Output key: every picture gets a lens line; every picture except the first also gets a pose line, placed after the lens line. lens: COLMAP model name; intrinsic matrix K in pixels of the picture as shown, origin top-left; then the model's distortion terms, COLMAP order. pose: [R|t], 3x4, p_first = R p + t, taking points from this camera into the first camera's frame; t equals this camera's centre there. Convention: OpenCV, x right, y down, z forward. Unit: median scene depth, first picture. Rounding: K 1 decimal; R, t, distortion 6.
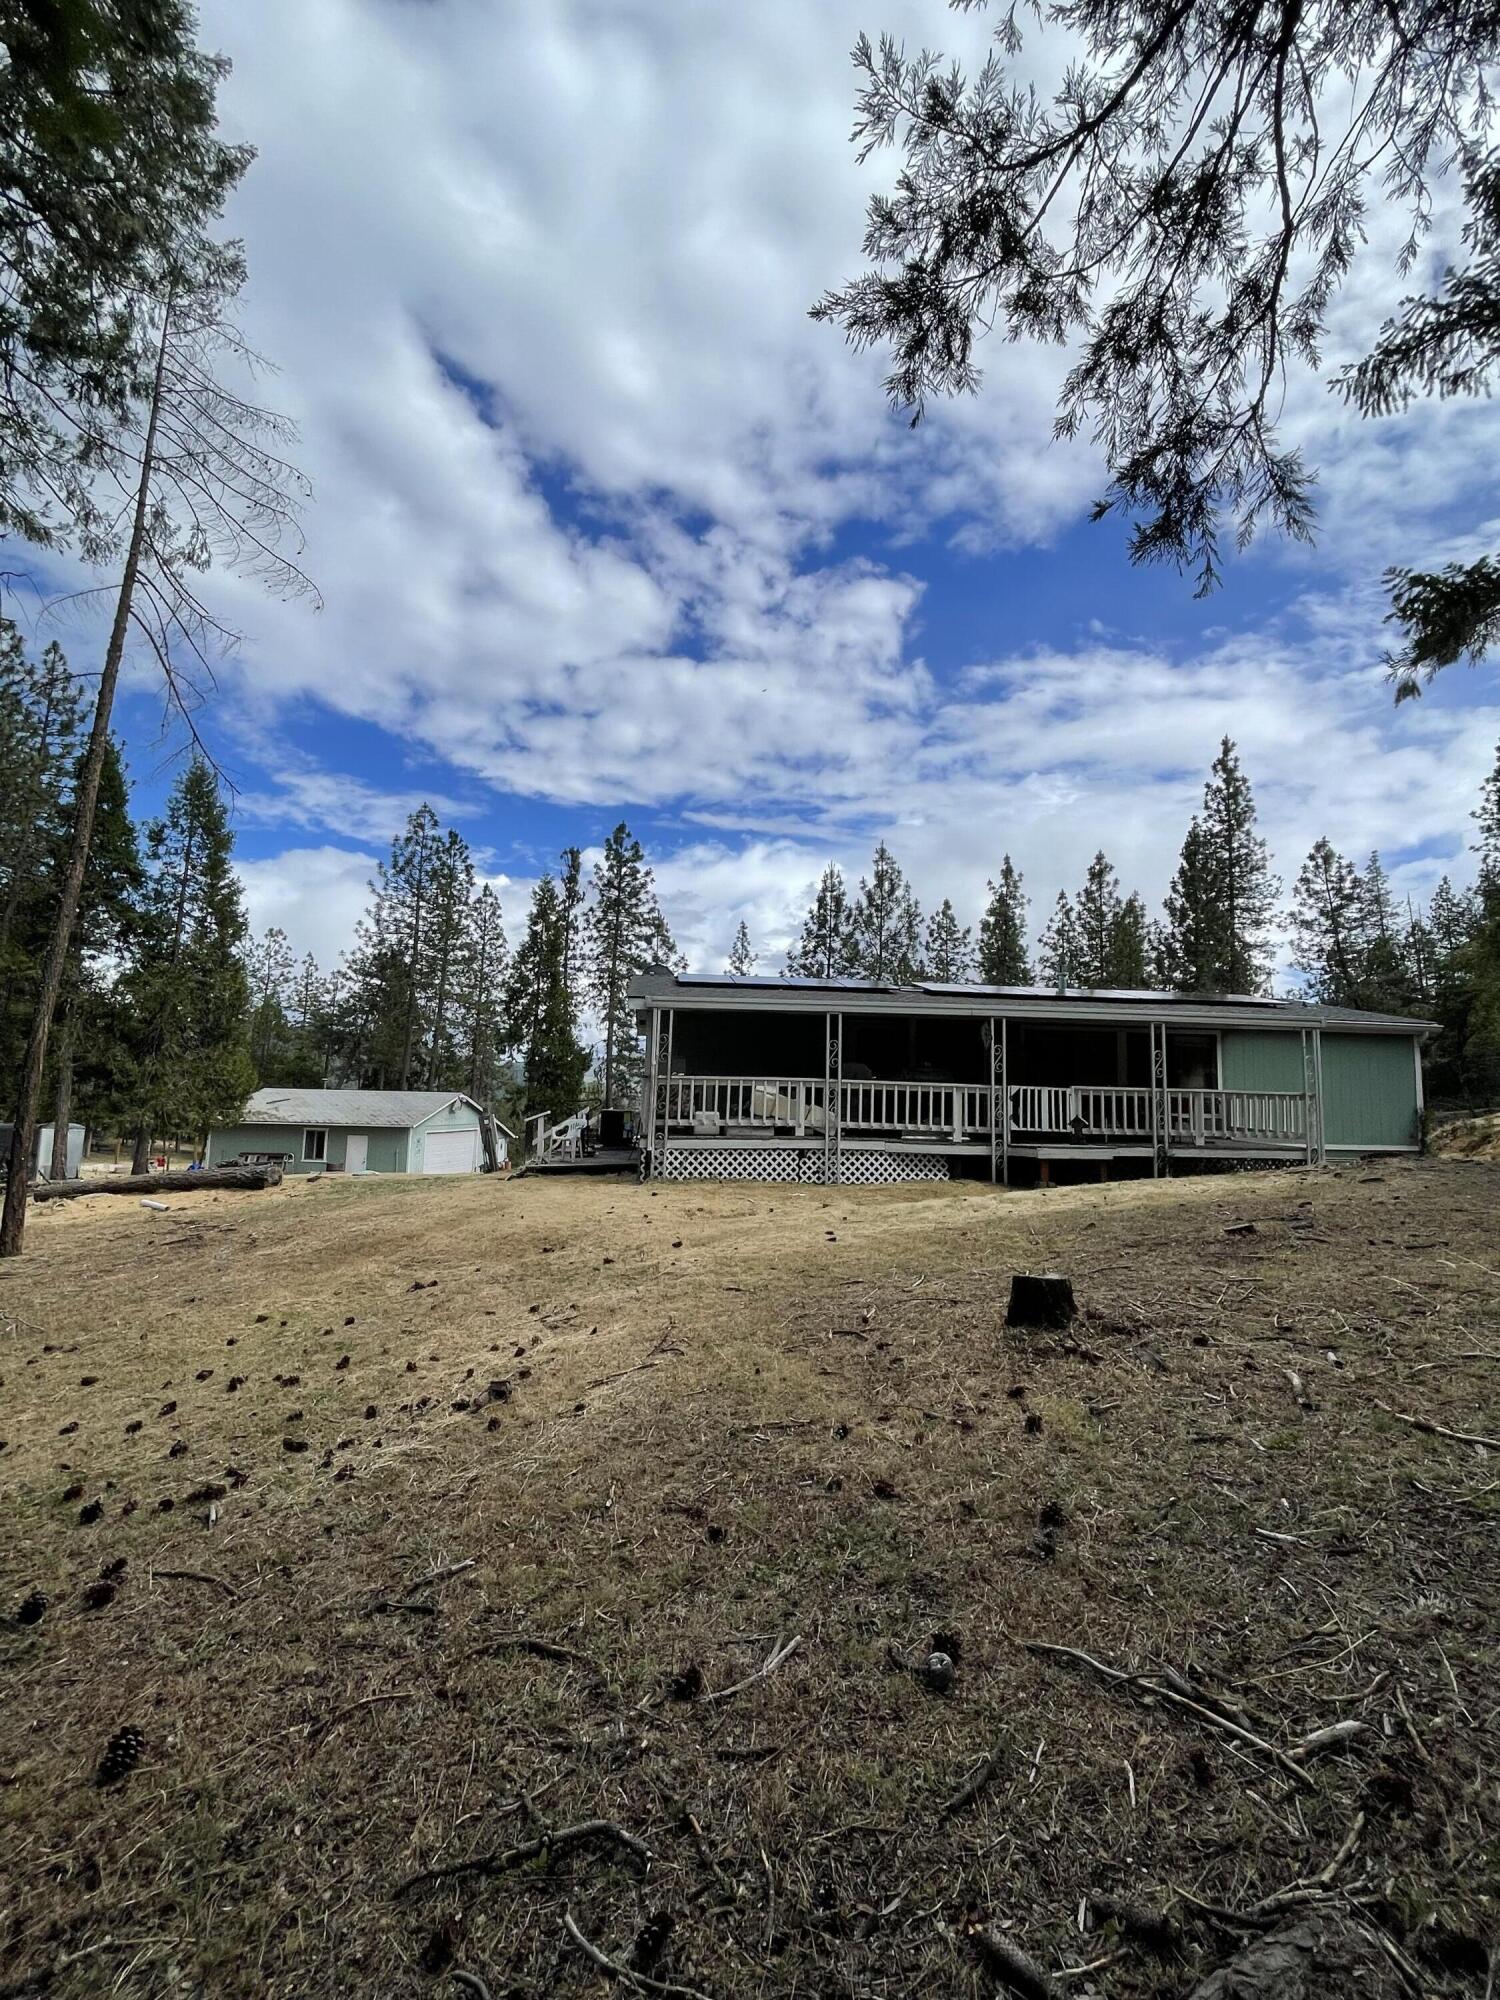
lens RADIAL K [[882.5, 0, 748.2], [0, 882.5, 1006.4], [0, 0, 1]] dist [0.000456, -0.000144]
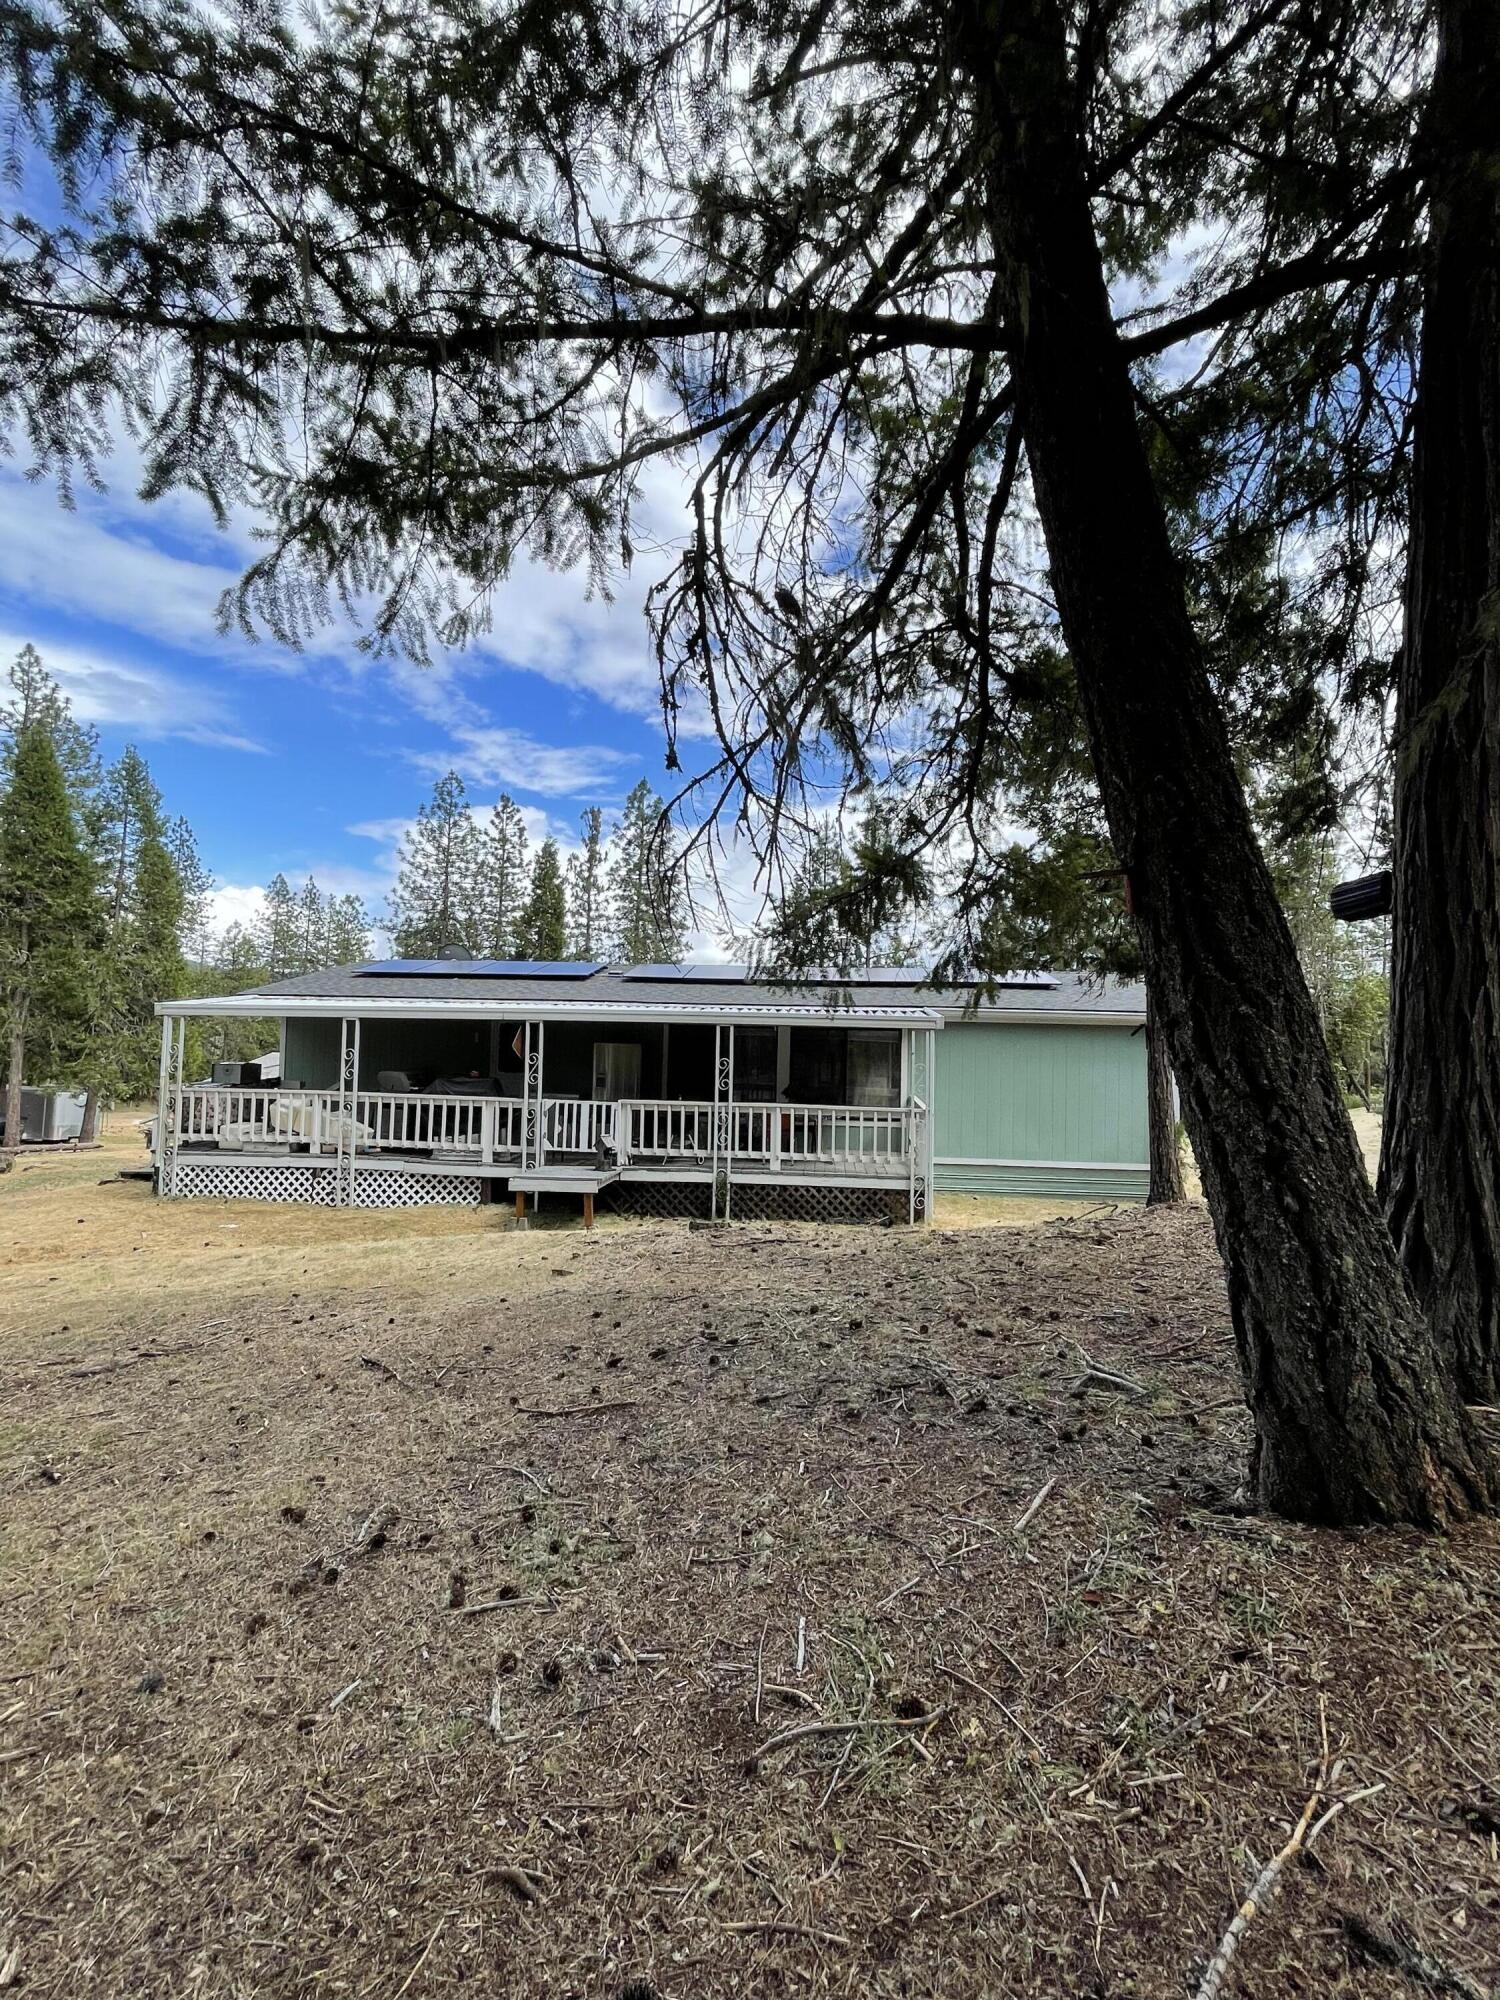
lens RADIAL K [[882.5, 0, 750.2], [0, 882.5, 995.6], [0, 0, 1]] dist [0.000456, -0.000144]
pose [[0.984495, -0.011143, -0.175059, 0.652913], [0.019680, 0.998696, 0.047107, -0.049528], [0.174306, -0.049822, 0.983430, 0.184702]]
